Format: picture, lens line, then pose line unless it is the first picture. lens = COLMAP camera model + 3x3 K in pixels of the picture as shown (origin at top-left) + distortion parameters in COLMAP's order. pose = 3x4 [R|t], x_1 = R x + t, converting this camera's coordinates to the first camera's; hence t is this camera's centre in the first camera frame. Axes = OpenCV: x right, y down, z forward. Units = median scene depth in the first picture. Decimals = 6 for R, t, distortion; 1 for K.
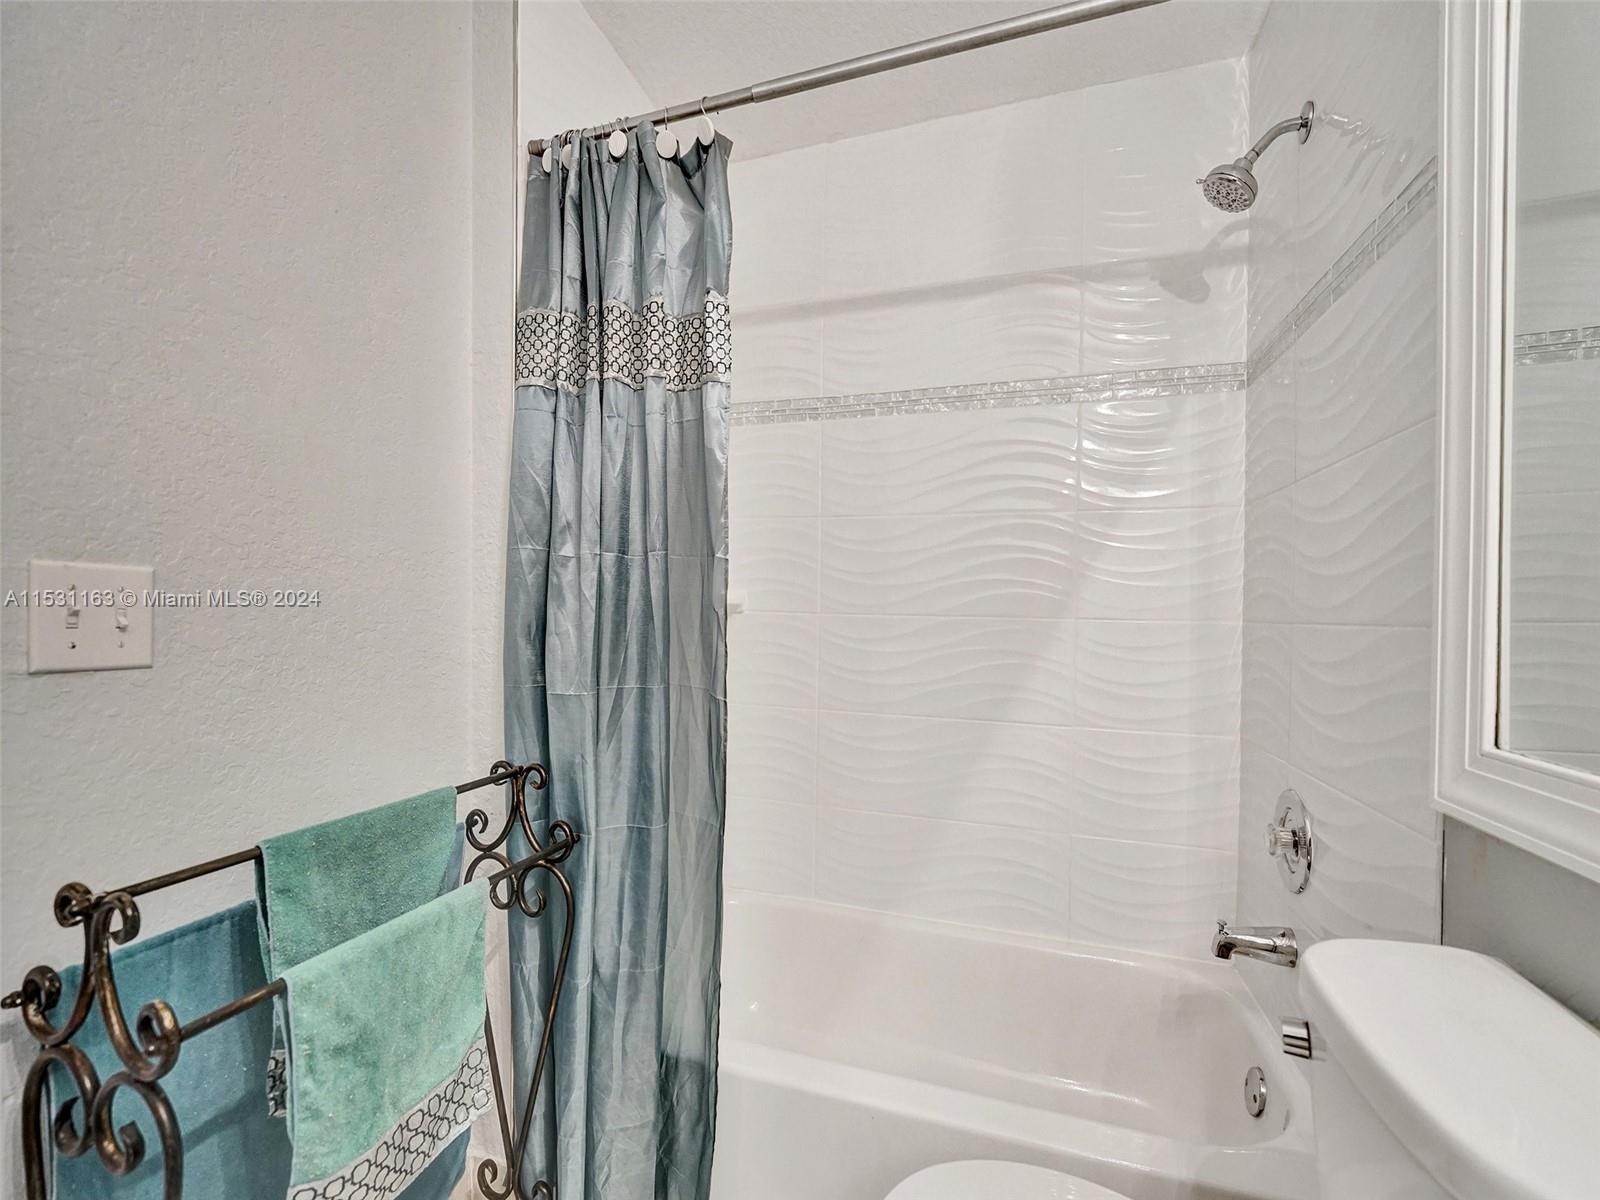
lens RADIAL K [[674.6, 0, 803.8], [0, 674.6, 627.0], [0, 0, 1]] dist [0.000158, 0.000098]
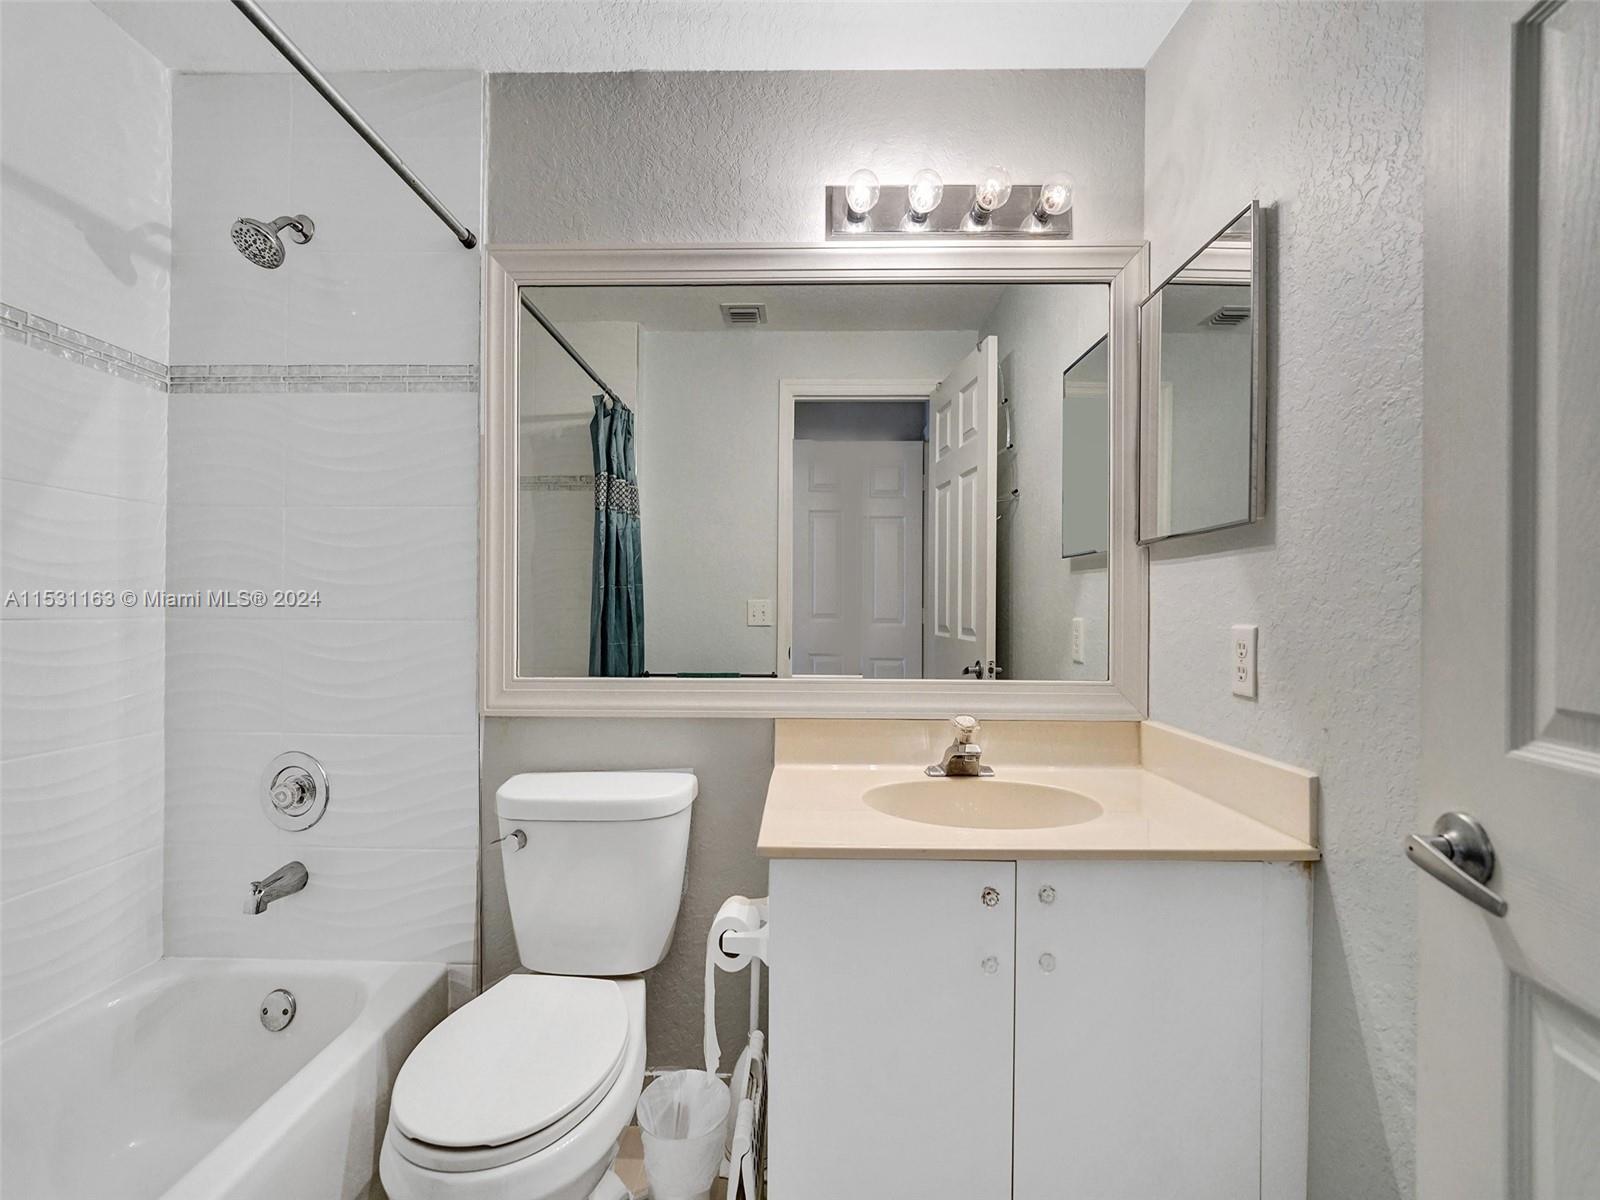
lens RADIAL K [[652.5, 0, 800.4], [0, 652.5, 610.7], [0, 0, 1]] dist [-0.012463, 0.003912]
pose [[-0.270865, -0.010108, 0.962564, -0.689228], [0.000933, 0.999942, 0.010763, -0.035359], [-0.962617, 0.003813, -0.270840, 0.415587]]
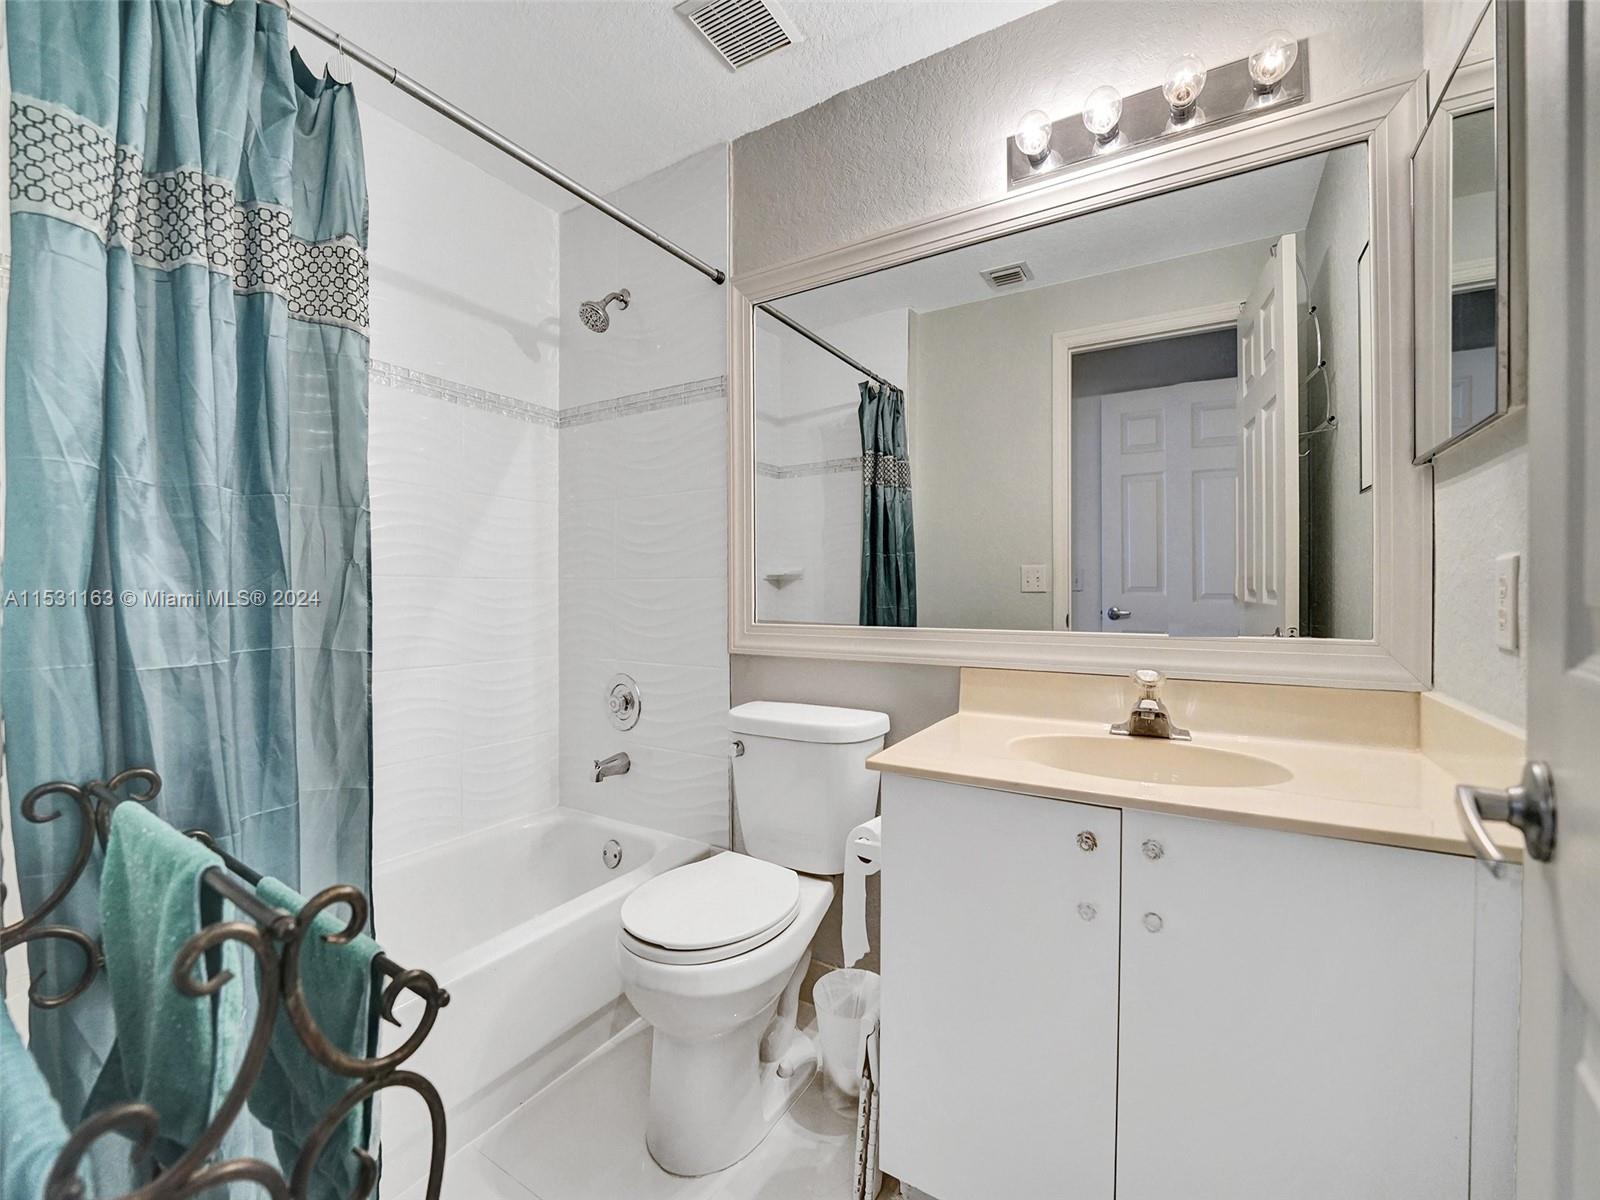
lens RADIAL K [[651.4, 0, 803.0], [0, 651.4, 594.8], [0, 0, 1]] dist [-0.024325, 0.002731]
pose [[0.242437, -0.016397, 0.970029, -0.797781], [0.013964, 0.999813, 0.013411, 0.017108], [-0.970067, 0.010294, 0.242620, 0.126719]]
